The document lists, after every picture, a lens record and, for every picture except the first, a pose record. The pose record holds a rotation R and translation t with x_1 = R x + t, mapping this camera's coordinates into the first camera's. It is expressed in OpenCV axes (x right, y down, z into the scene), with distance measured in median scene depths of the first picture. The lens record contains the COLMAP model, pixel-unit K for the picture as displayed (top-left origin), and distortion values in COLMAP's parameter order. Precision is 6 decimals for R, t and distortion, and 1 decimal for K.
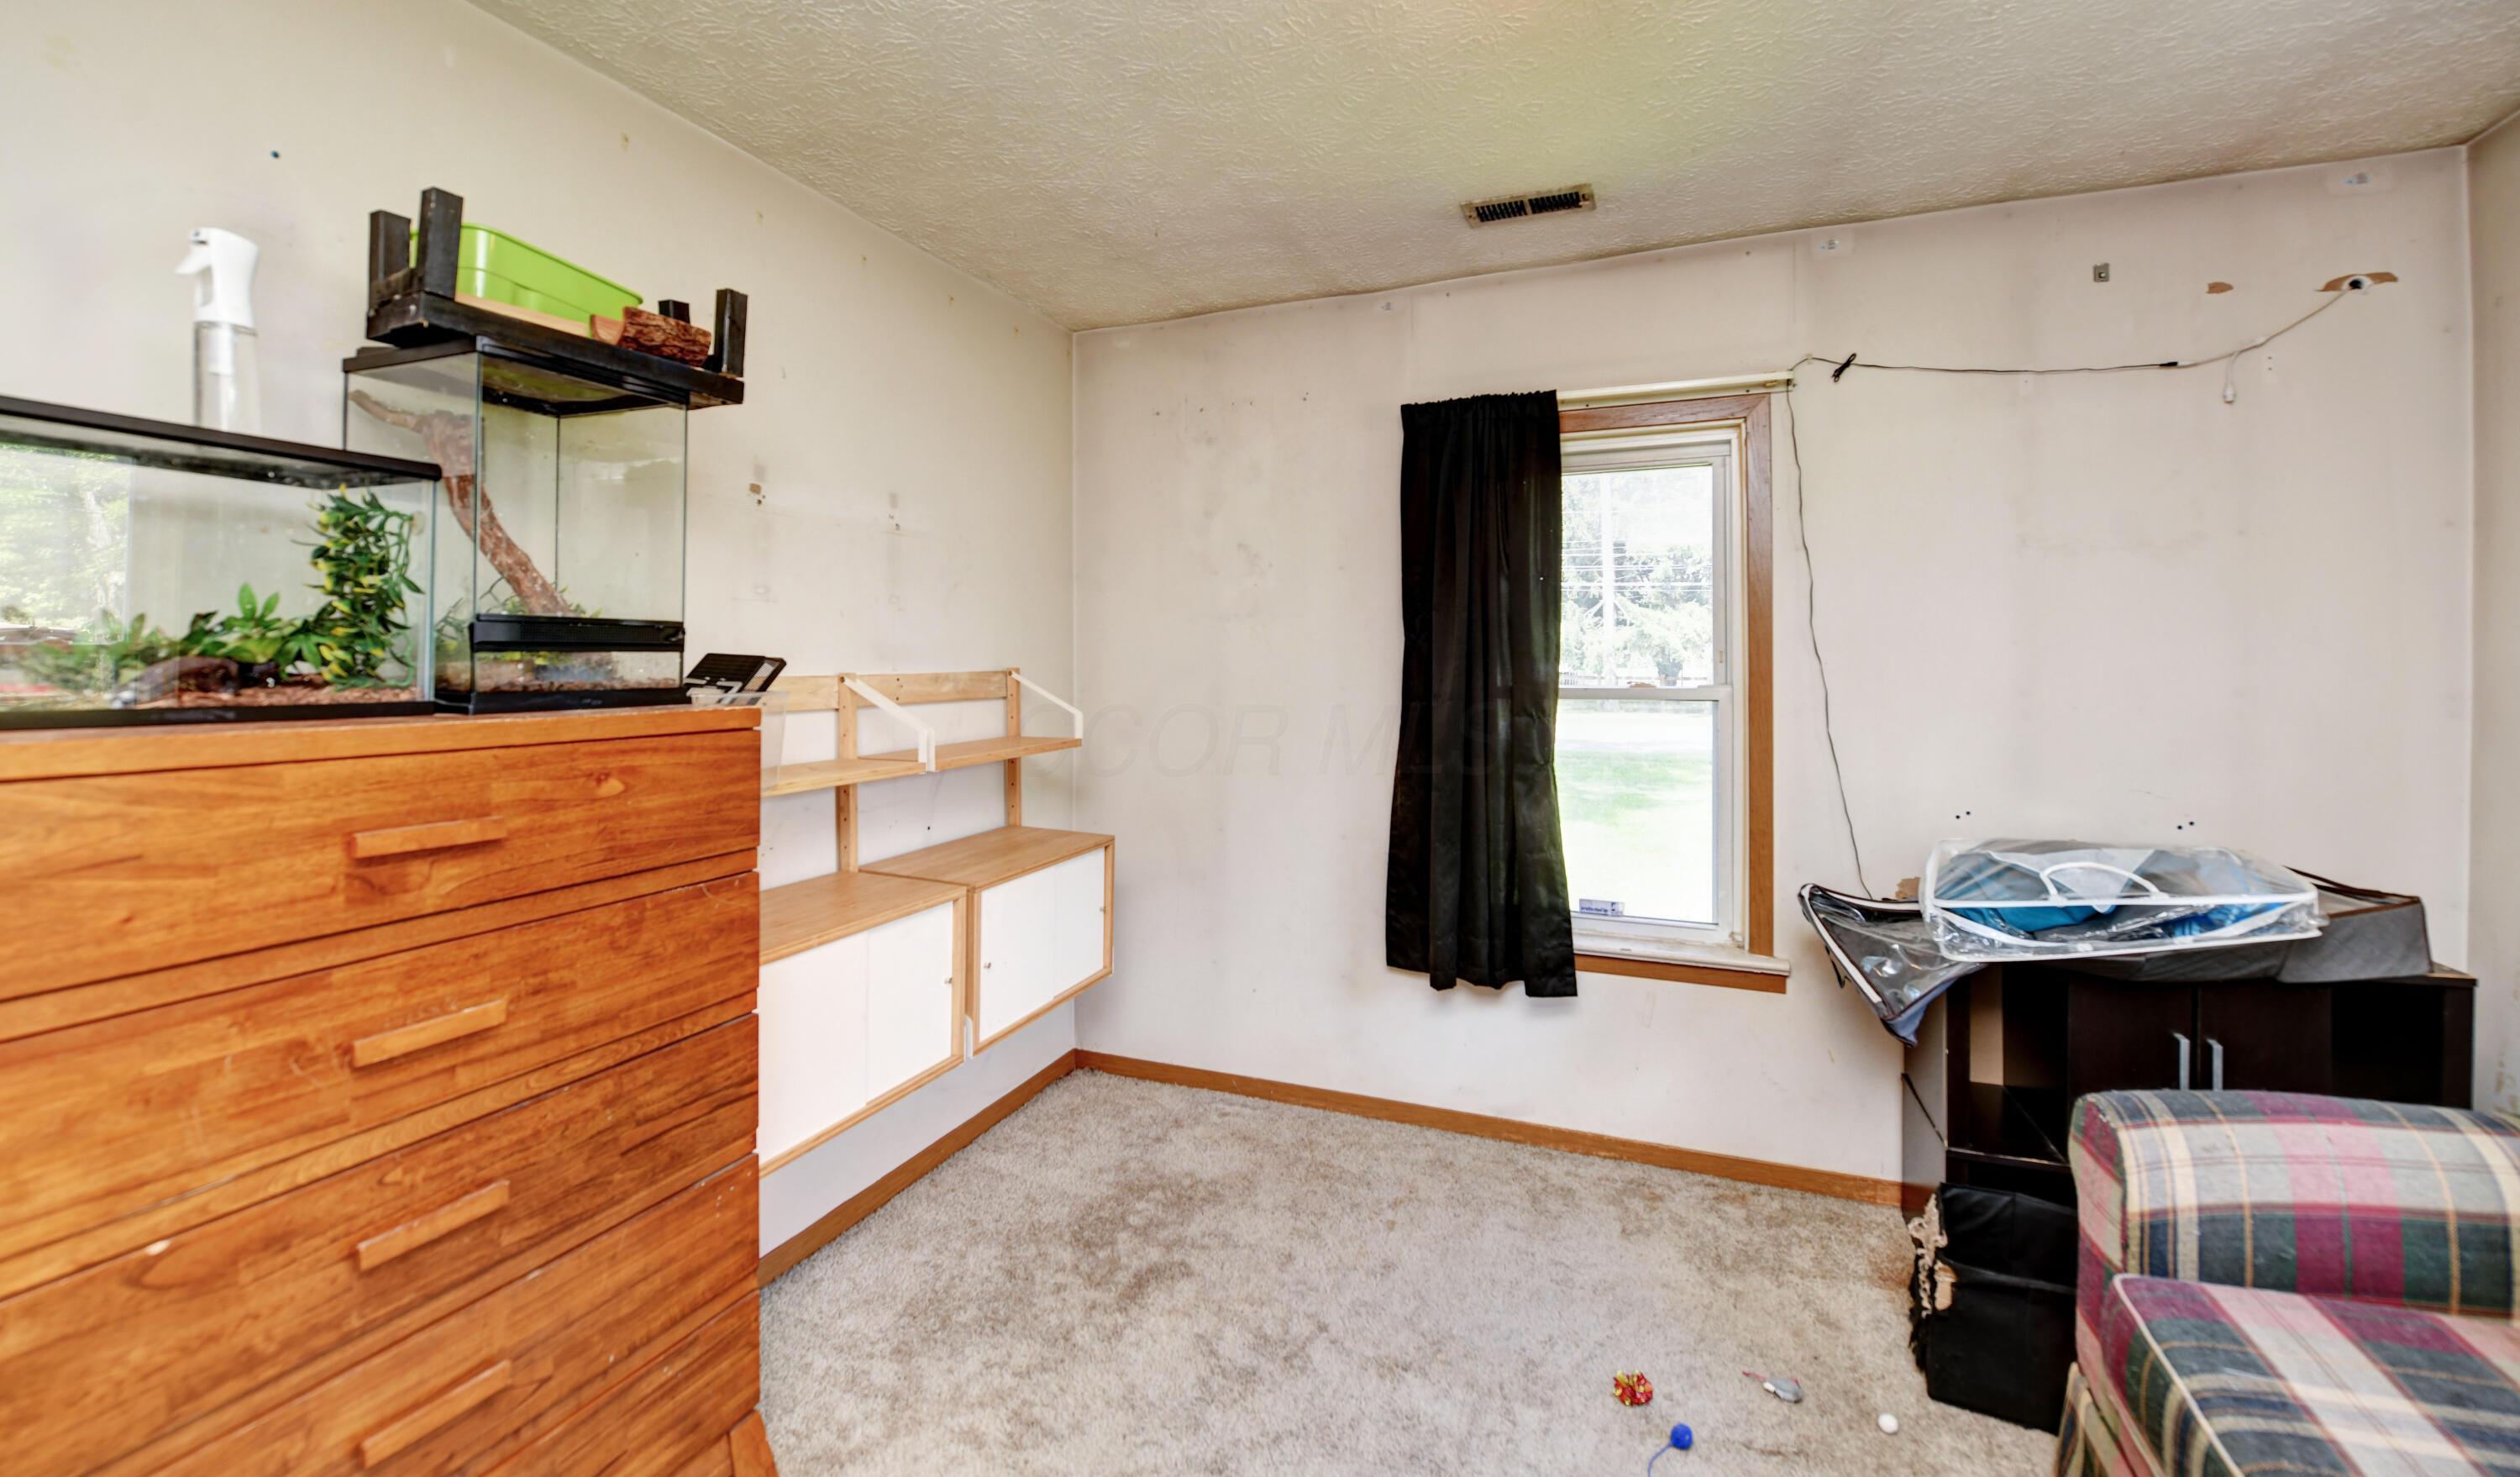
lens RADIAL K [[1004.8, 0, 1260.1], [0, 1004.8, 663.1], [0, 0, 1]] dist [-0.020568, -0.000011]
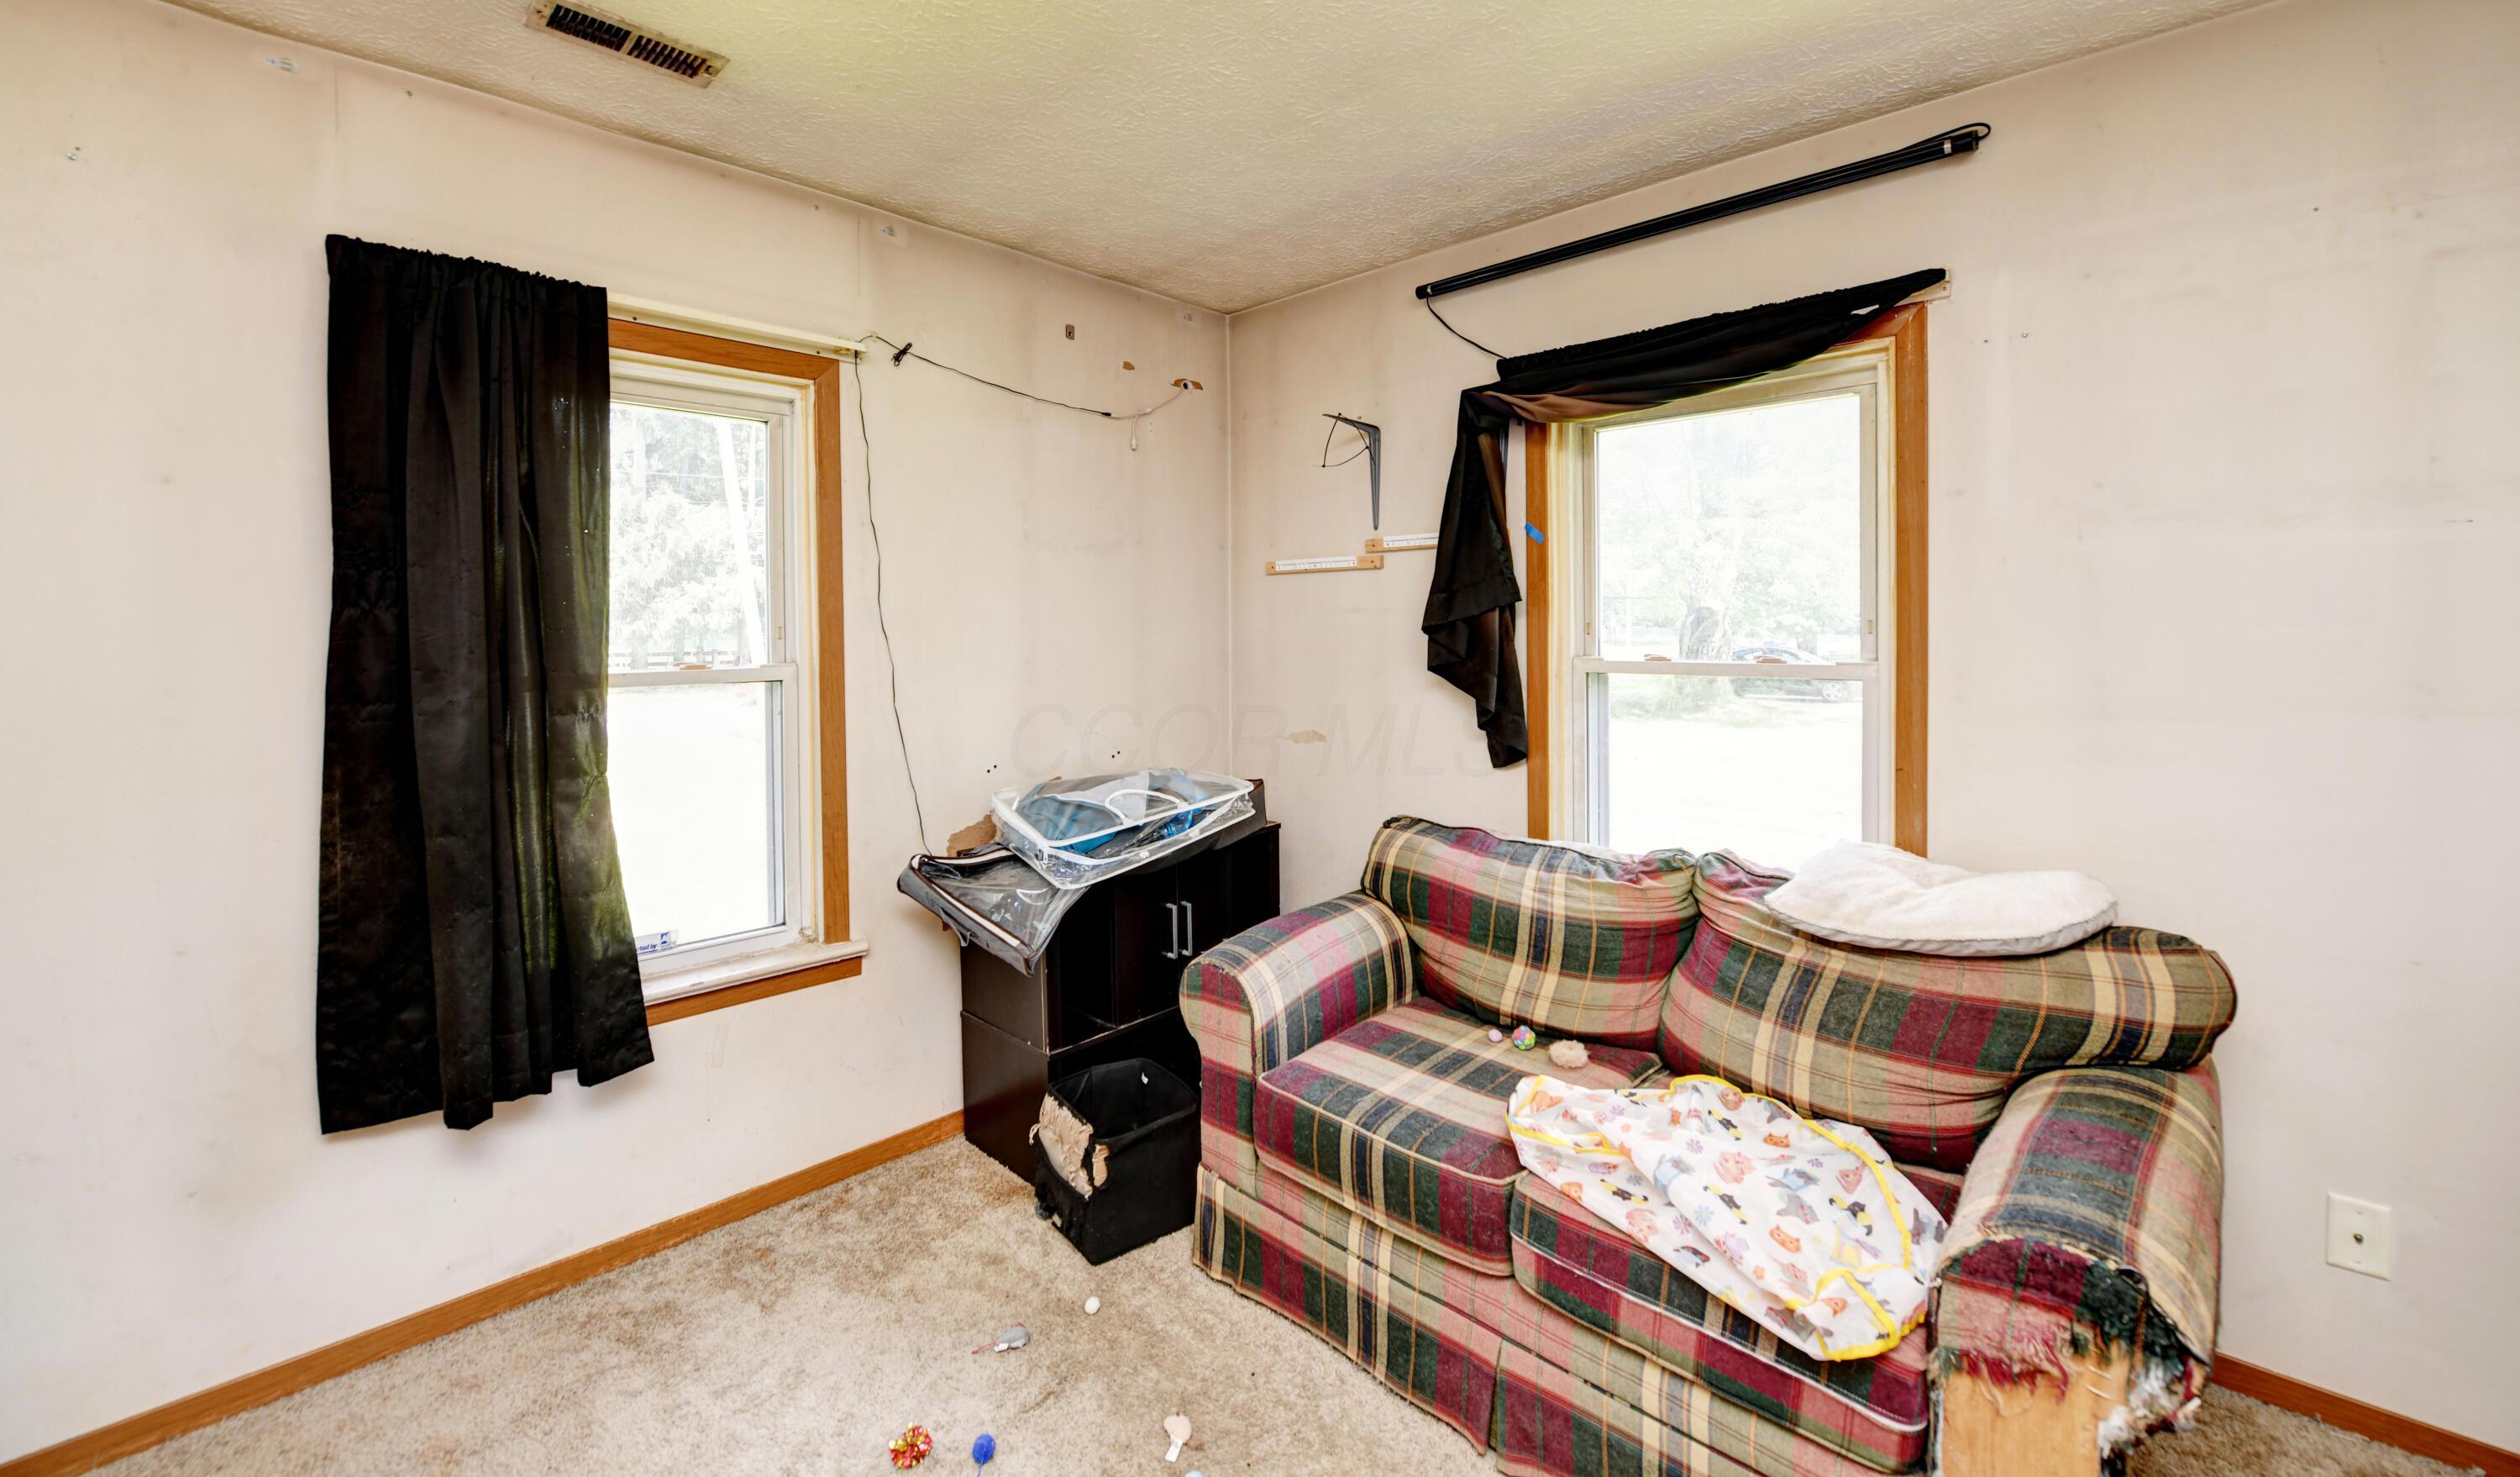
lens RADIAL K [[1006.8, 0, 1256.9], [0, 1006.8, 631.1], [0, 0, 1]] dist [-0.021750, -0.000153]
pose [[0.368728, -0.003820, 0.929530, -0.251772], [0.008859, 0.999961, 0.000595, -0.004740], [-0.929495, 0.008016, 0.368747, 0.273093]]
